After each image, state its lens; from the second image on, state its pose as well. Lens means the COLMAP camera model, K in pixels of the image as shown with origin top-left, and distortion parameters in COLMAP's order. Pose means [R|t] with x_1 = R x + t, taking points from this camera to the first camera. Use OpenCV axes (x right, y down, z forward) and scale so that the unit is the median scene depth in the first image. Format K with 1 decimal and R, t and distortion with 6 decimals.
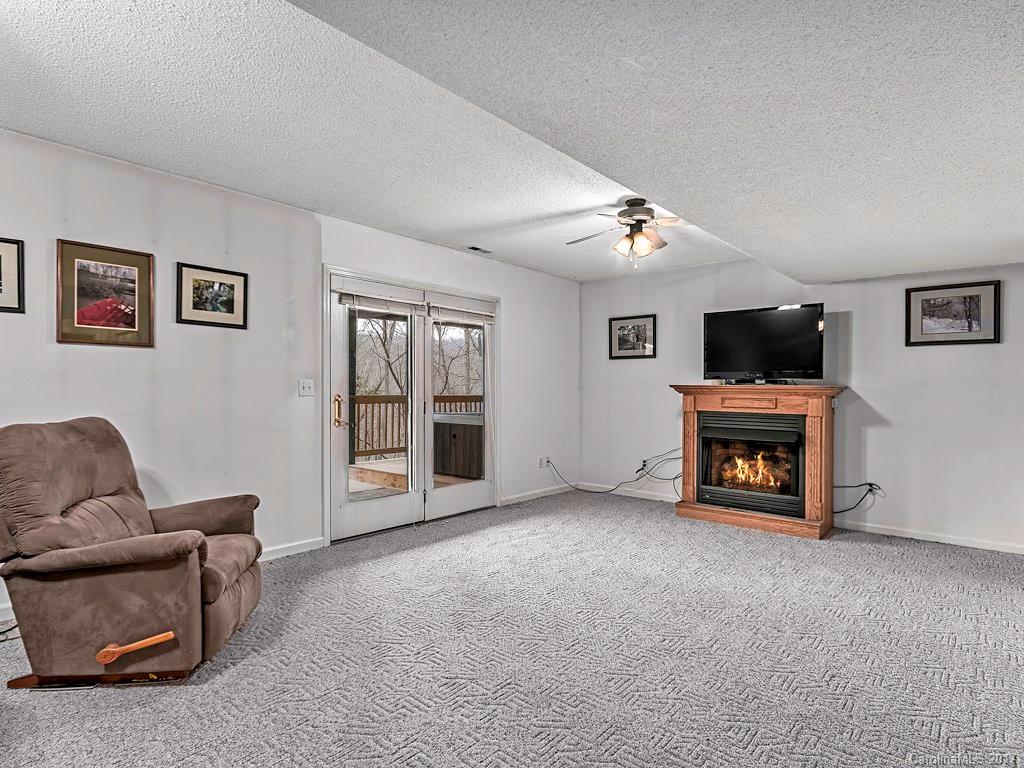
lens RADIAL K [[479.1, 0, 512.2], [0, 479.1, 383.4], [0, 0, 1]] dist [-0.004386, -0.000371]
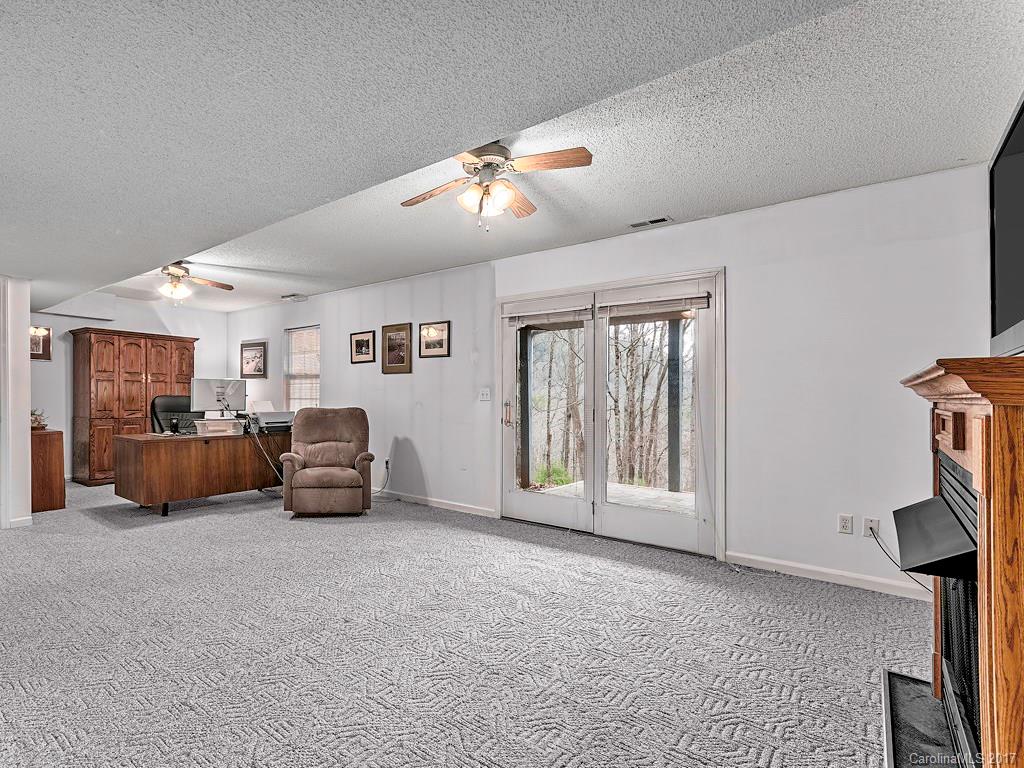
lens RADIAL K [[508.6, 0, 500.0], [0, 508.6, 400.7], [0, 0, 1]] dist [0.002367, -0.001533]
pose [[0.147751, 0.004421, -0.989015, 1.026608], [0.007377, 0.999957, 0.005572, 0.018878], [0.988997, -0.008120, 0.147712, 0.863474]]
